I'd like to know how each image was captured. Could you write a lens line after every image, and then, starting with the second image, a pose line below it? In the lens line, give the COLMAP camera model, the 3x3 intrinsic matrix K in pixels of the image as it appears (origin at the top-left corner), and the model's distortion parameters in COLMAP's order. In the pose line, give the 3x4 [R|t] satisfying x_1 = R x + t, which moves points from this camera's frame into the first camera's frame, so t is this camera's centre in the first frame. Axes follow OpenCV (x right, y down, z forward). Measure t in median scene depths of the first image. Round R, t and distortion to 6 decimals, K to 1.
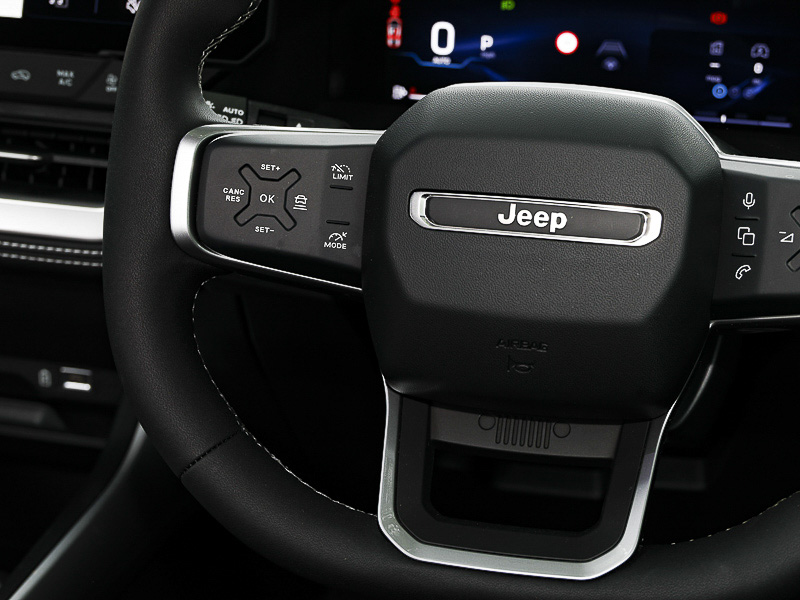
lens RADIAL K [[1574.5, 0, 397.9], [0, 1574.5, 300.5], [0, 0, 1]] dist [0.067199, 0.000000]
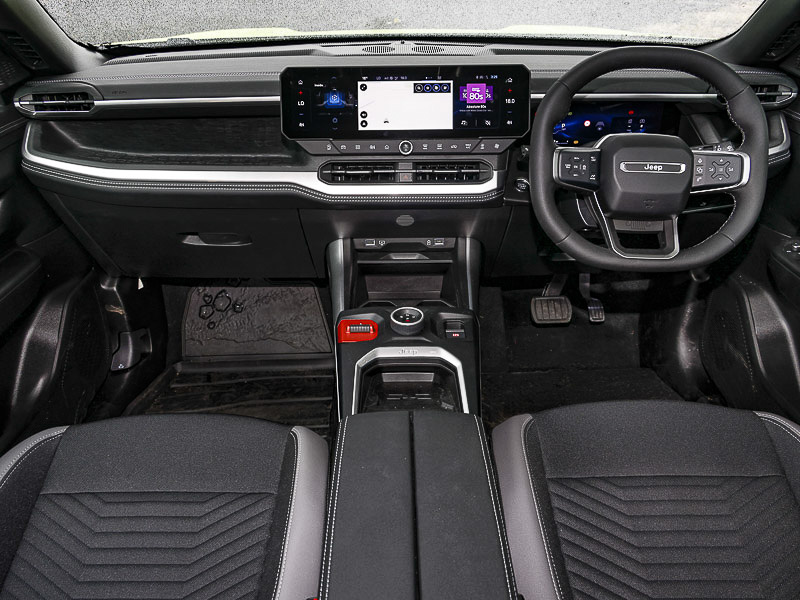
lens RADIAL K [[640.9, 0, 395.3], [0, 640.9, 297.6], [0, 0, 1]] dist [0.035892, -0.011482]
pose [[0.971070, -0.134608, 0.197240, -0.815993], [0.116015, 0.987891, 0.103019, 0.024957], [-0.208718, -0.077156, 0.974927, -0.409696]]
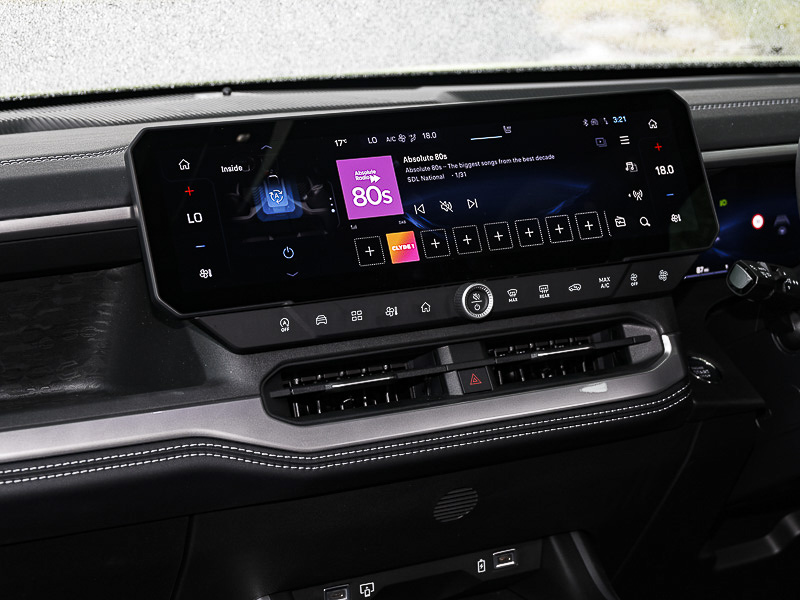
lens RADIAL K [[1850.3, 0, 401.3], [0, 1850.3, 299.8], [0, 0, 1]] dist [-0.102607, 0.000000]
pose [[0.741770, -0.161348, 0.650957, -1.645104], [0.303279, 0.946414, -0.111008, -0.005453], [-0.598163, 0.279764, 0.750955, -0.091823]]
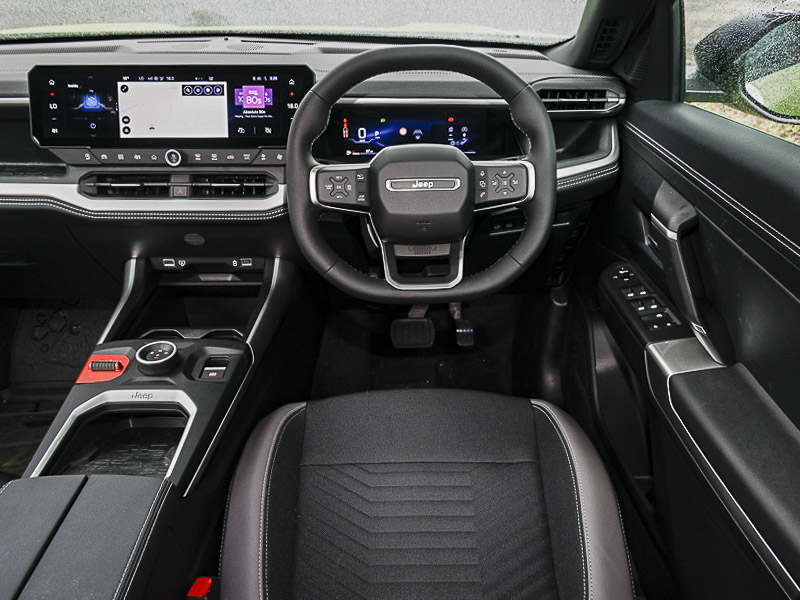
lens RADIAL K [[640.9, 0, 402.4], [0, 640.9, 299.0], [0, 0, 1]] dist [0.035892, -0.011482]
pose [[0.971967, -0.131252, 0.195072, -0.236452], [0.112803, 0.988275, 0.102896, 0.040165], [-0.206290, -0.078007, 0.975377, -0.324112]]
